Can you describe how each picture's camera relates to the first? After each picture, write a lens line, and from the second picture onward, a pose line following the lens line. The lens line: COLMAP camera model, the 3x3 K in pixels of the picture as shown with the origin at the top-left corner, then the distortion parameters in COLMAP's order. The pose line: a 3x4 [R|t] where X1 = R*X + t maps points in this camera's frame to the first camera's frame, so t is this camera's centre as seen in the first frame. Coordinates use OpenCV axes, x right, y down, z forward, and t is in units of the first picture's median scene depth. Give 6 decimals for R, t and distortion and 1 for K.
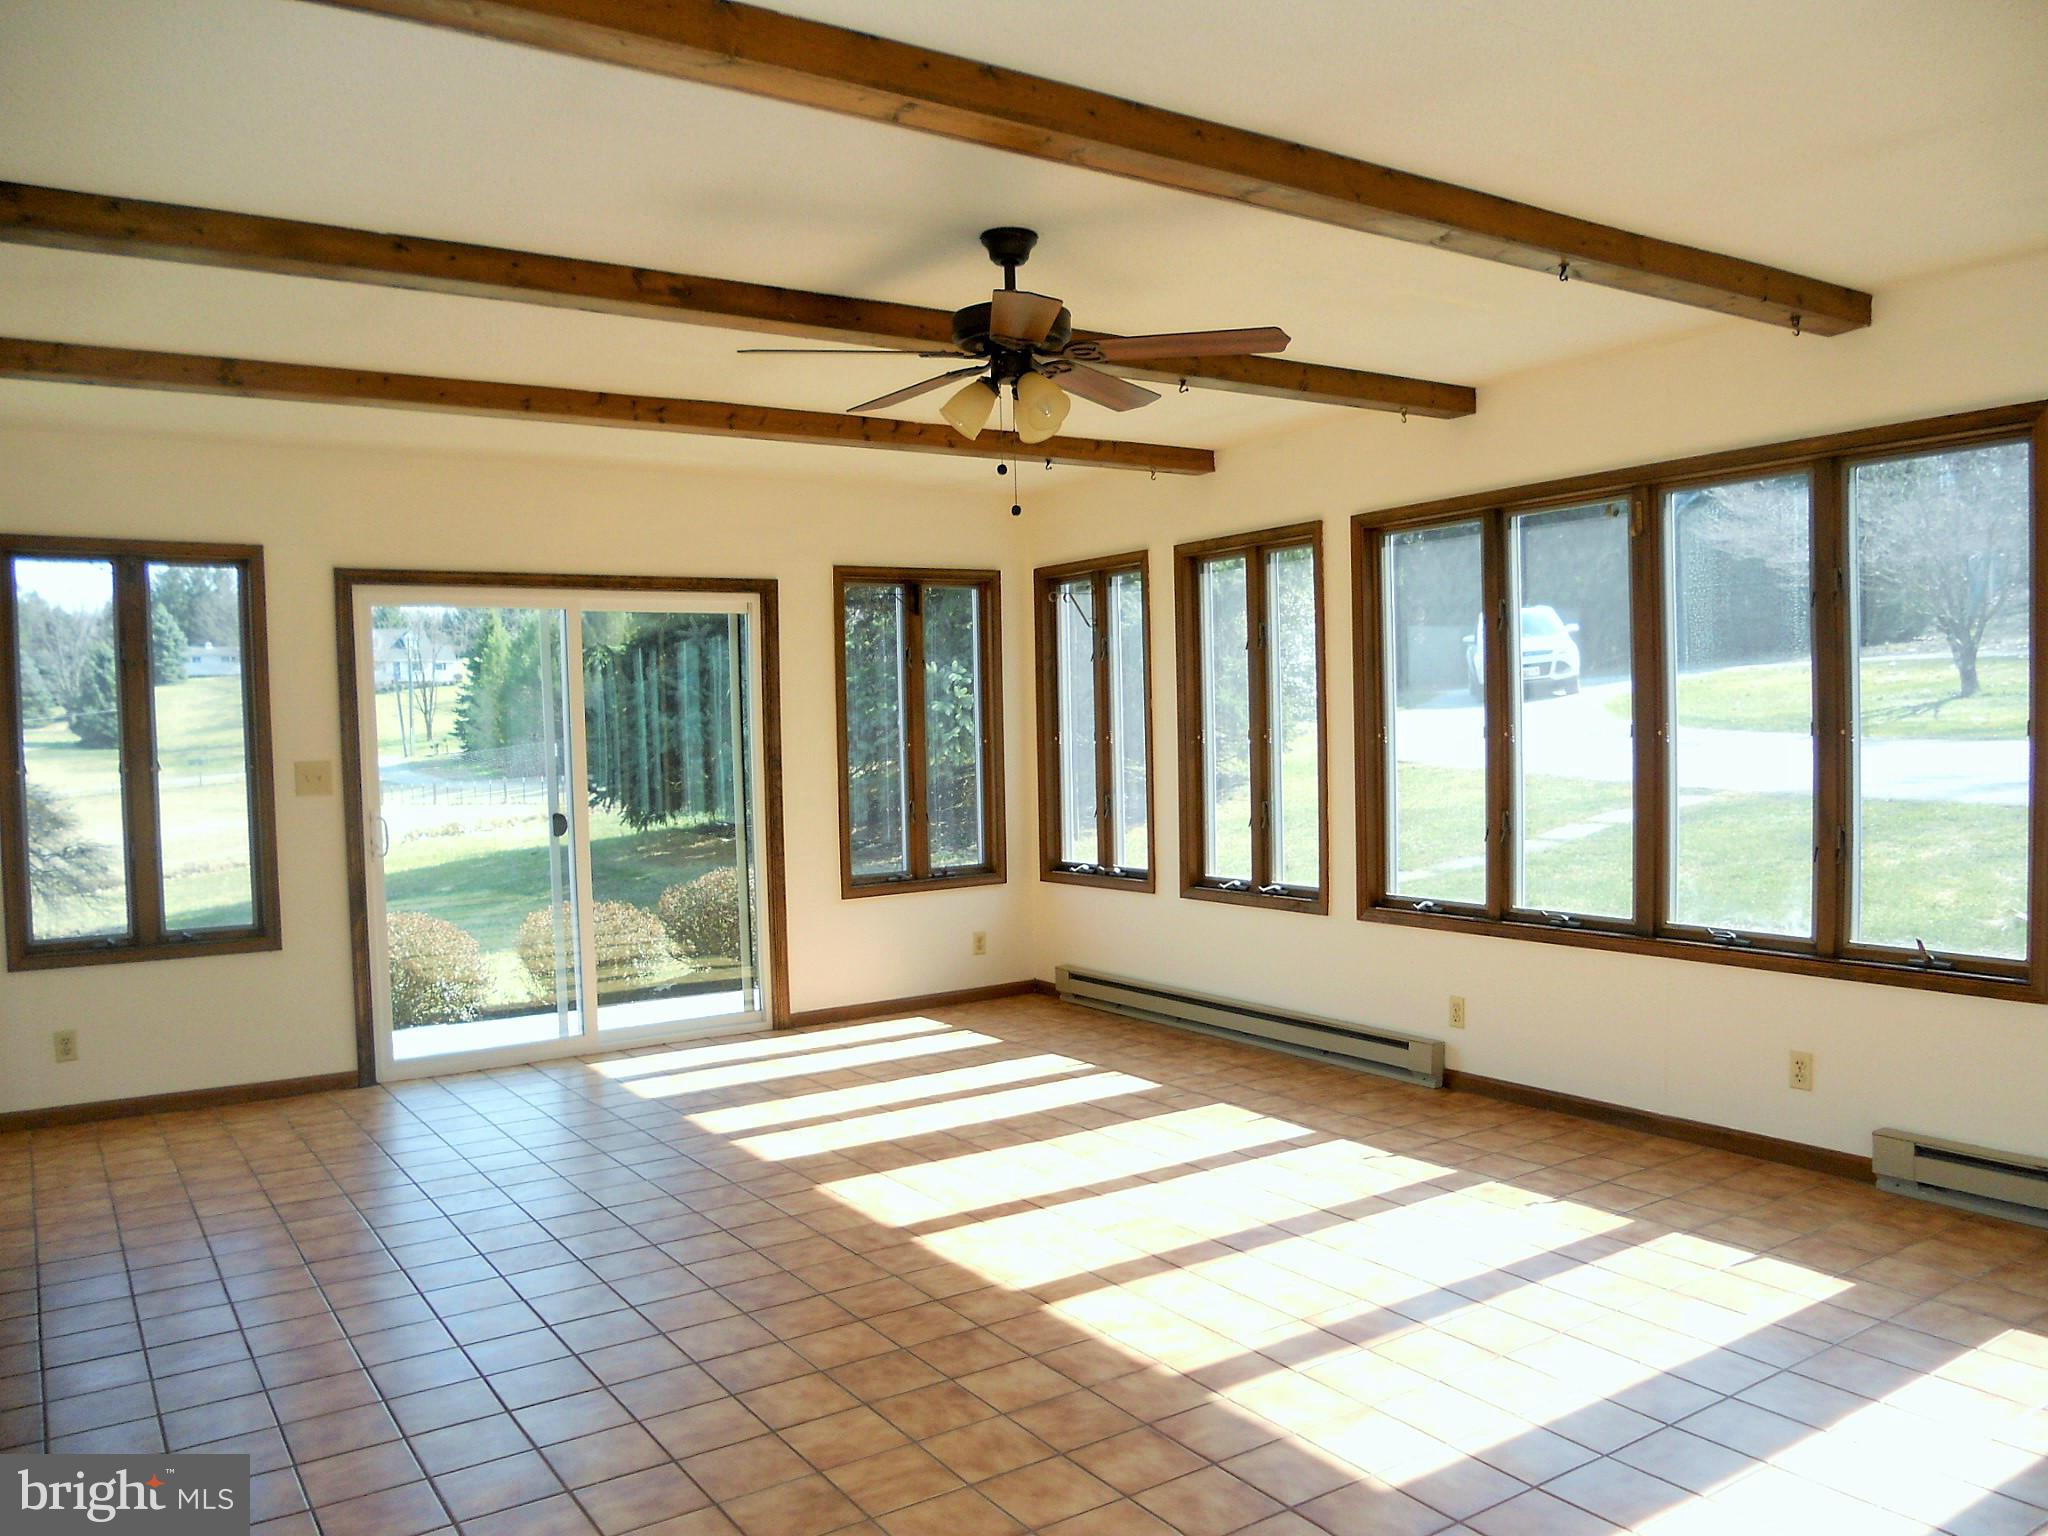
lens RADIAL K [[1538.2, 0, 1024.0], [0, 1538.2, 768.0], [0, 0, 1]] dist [-0.005005, -0.001931]
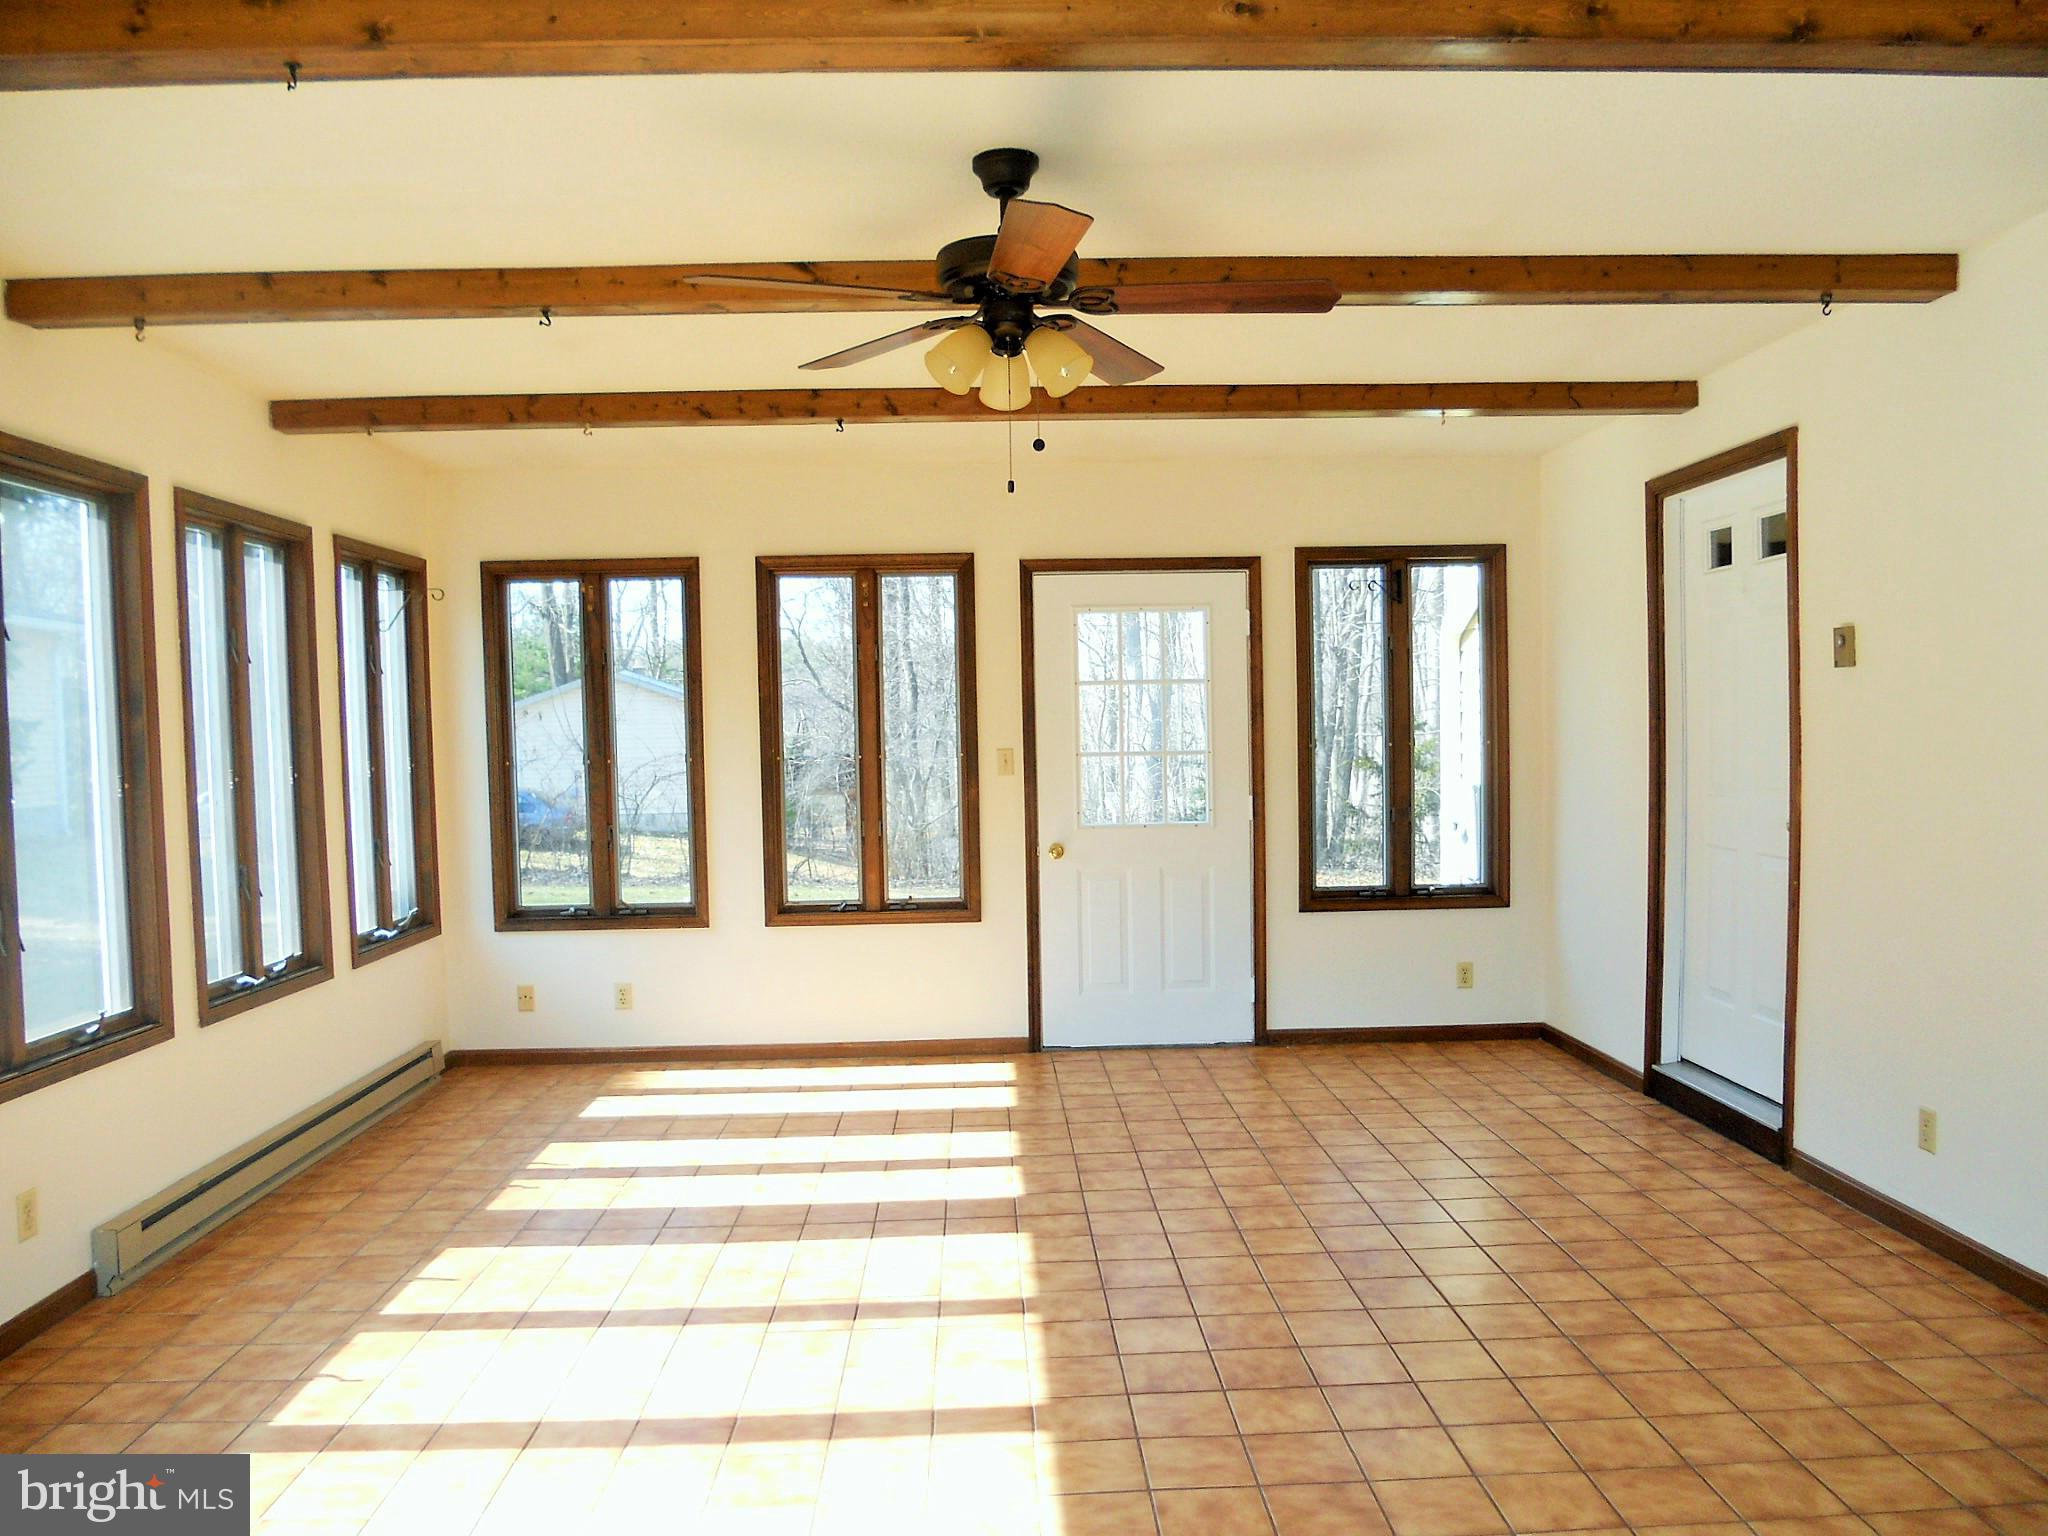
lens RADIAL K [[1538.2, 0, 1024.0], [0, 1538.2, 768.0], [0, 0, 1]] dist [-0.005005, -0.001931]
pose [[-0.851136, 0.028483, 0.524173, -0.463103], [0.055351, 0.997830, 0.035655, -0.045847], [-0.522020, 0.059361, -0.850865, 1.775661]]
